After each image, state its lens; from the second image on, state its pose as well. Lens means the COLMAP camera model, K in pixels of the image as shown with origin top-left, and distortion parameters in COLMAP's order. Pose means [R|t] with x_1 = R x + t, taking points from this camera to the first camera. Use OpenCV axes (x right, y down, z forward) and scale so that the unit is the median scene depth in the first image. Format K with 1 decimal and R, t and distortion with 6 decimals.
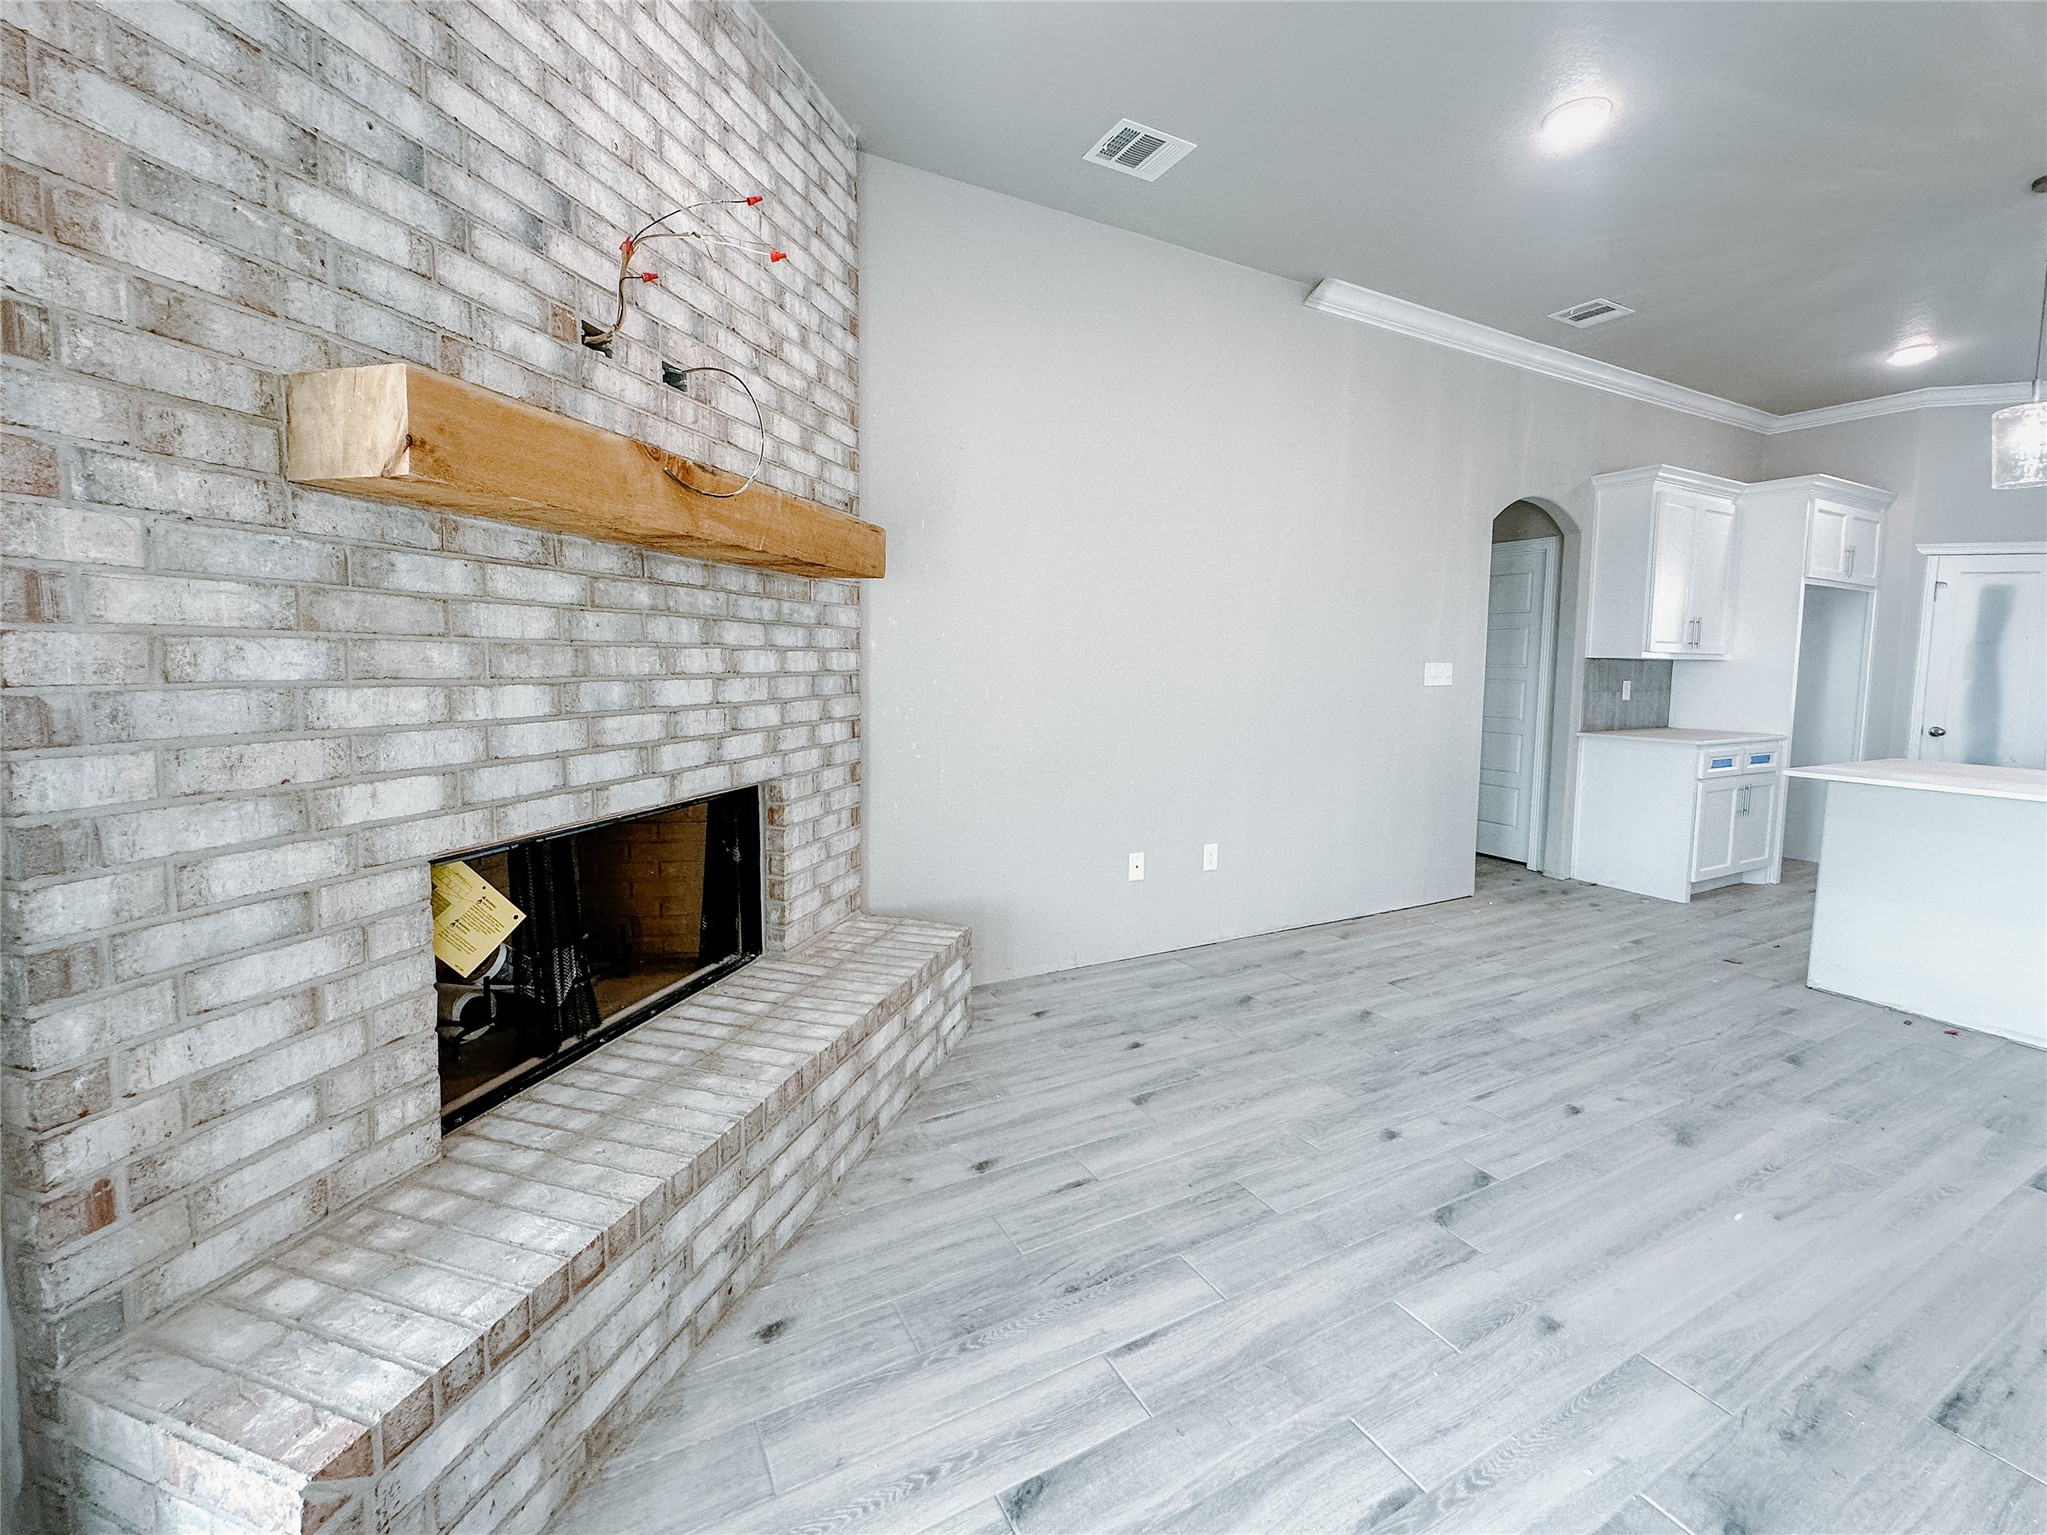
lens RADIAL K [[859.3, 0, 1021.8], [0, 859.3, 730.2], [0, 0, 1]] dist [-0.001998, -0.000133]
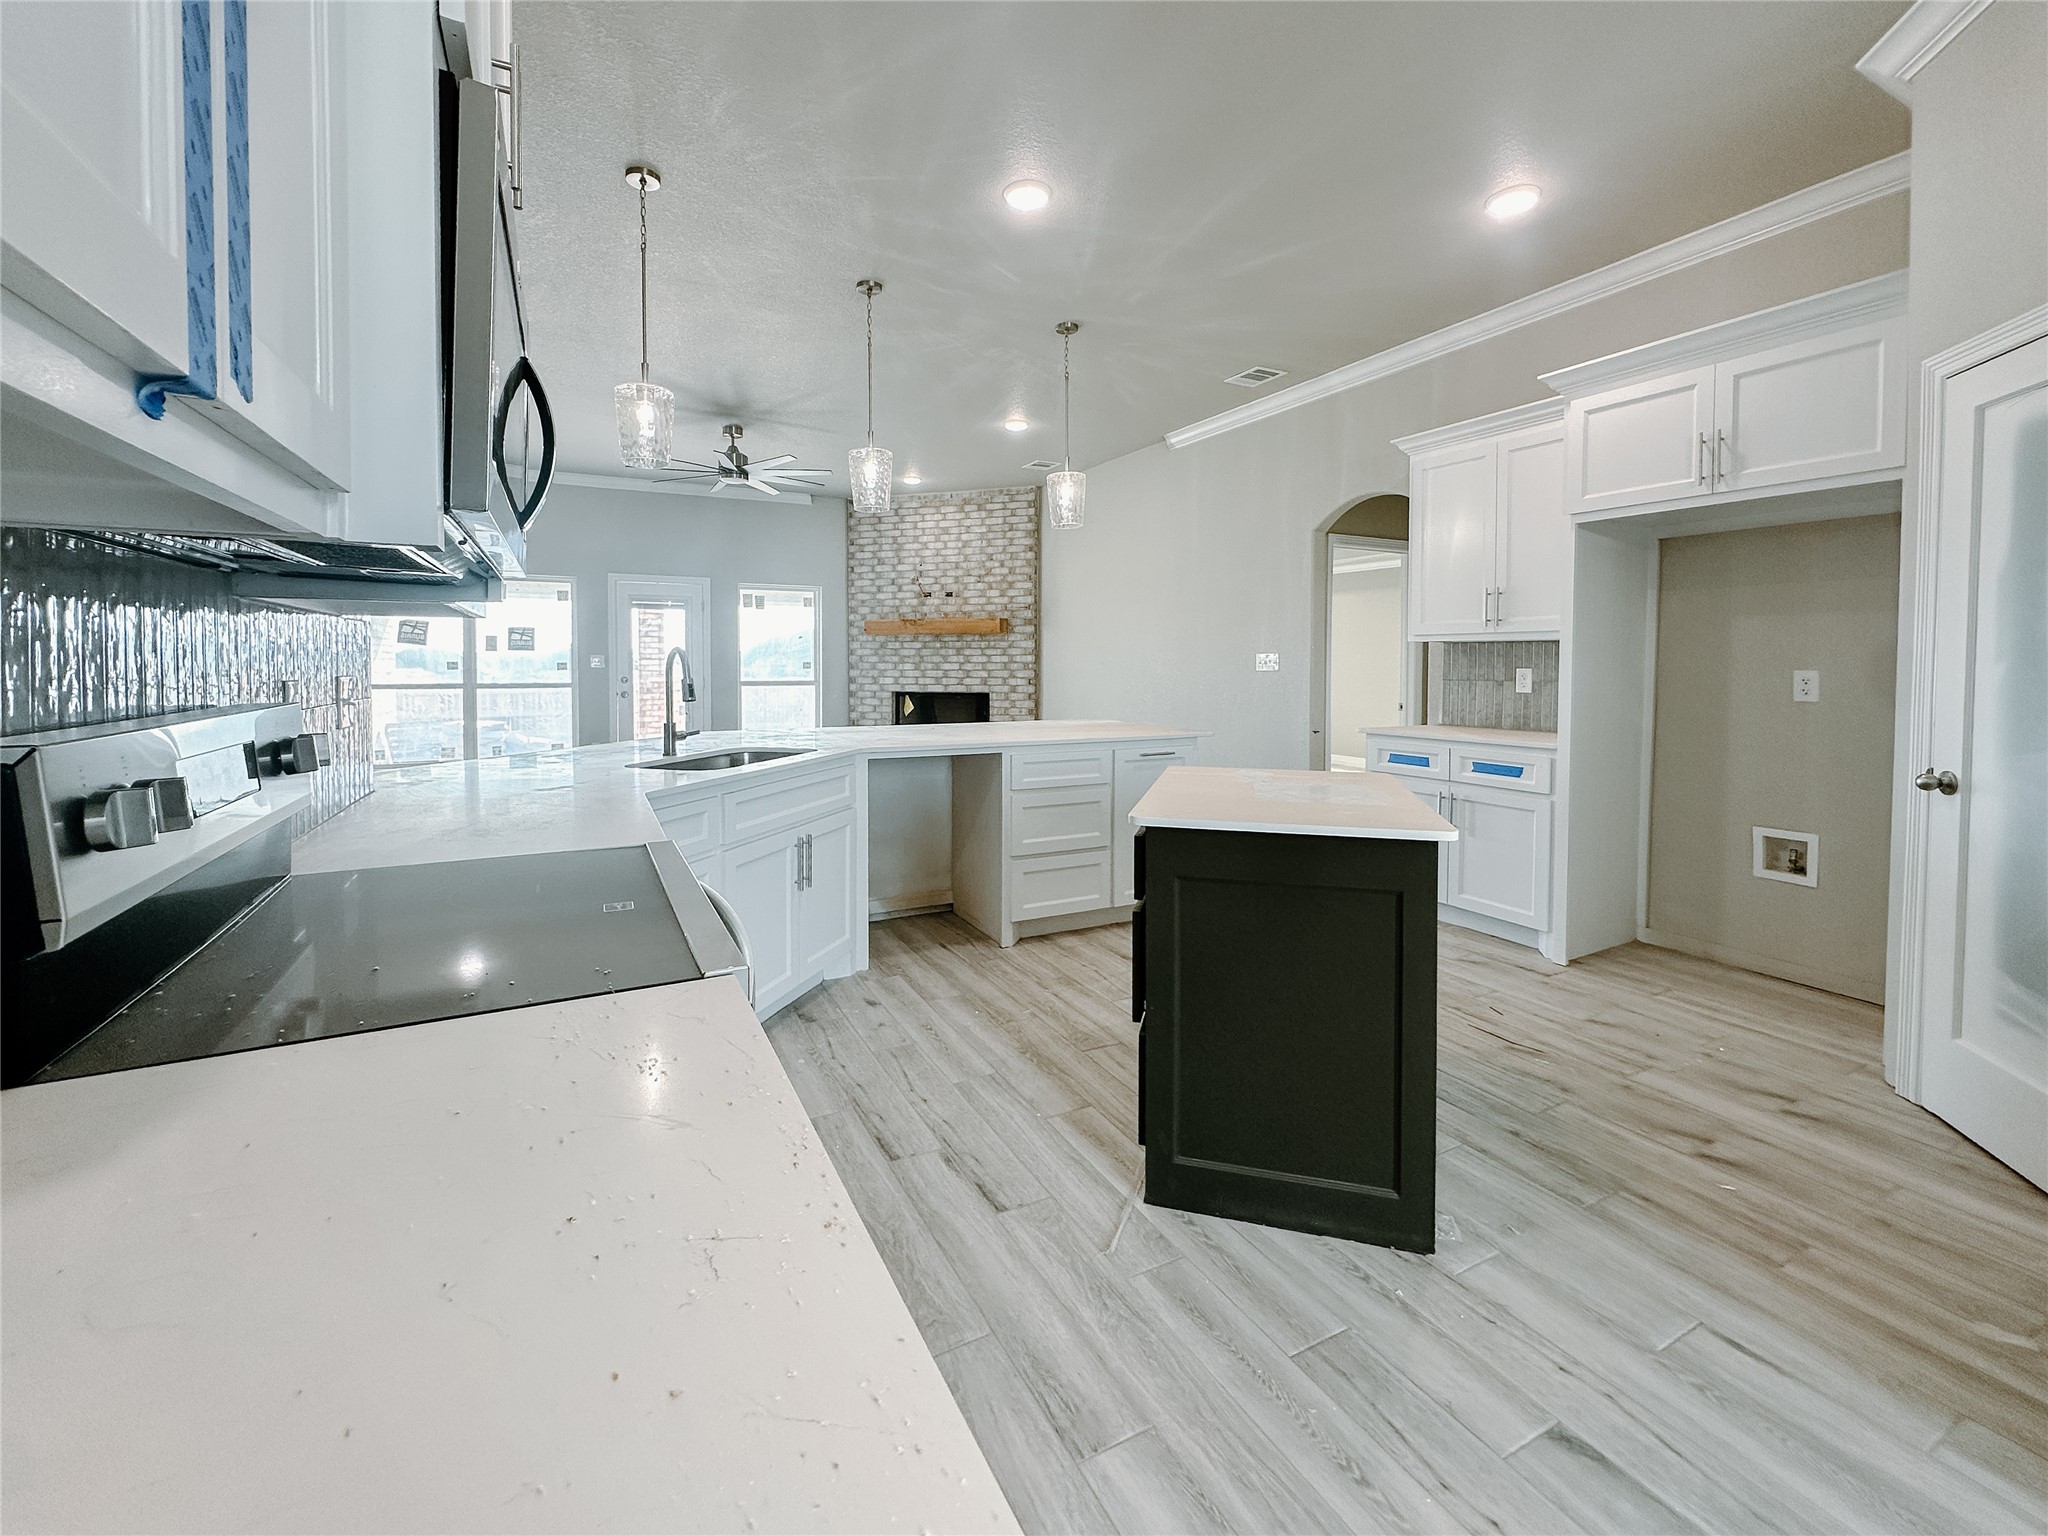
lens RADIAL K [[852.1, 0, 1006.2], [0, 852.1, 685.1], [0, 0, 1]] dist [-0.002345, -0.000343]
pose [[-0.021128, 0.013820, -0.999681, 4.230232], [-0.081603, 0.996544, 0.015501, -0.043752], [0.996441, 0.081904, -0.019928, 1.520531]]
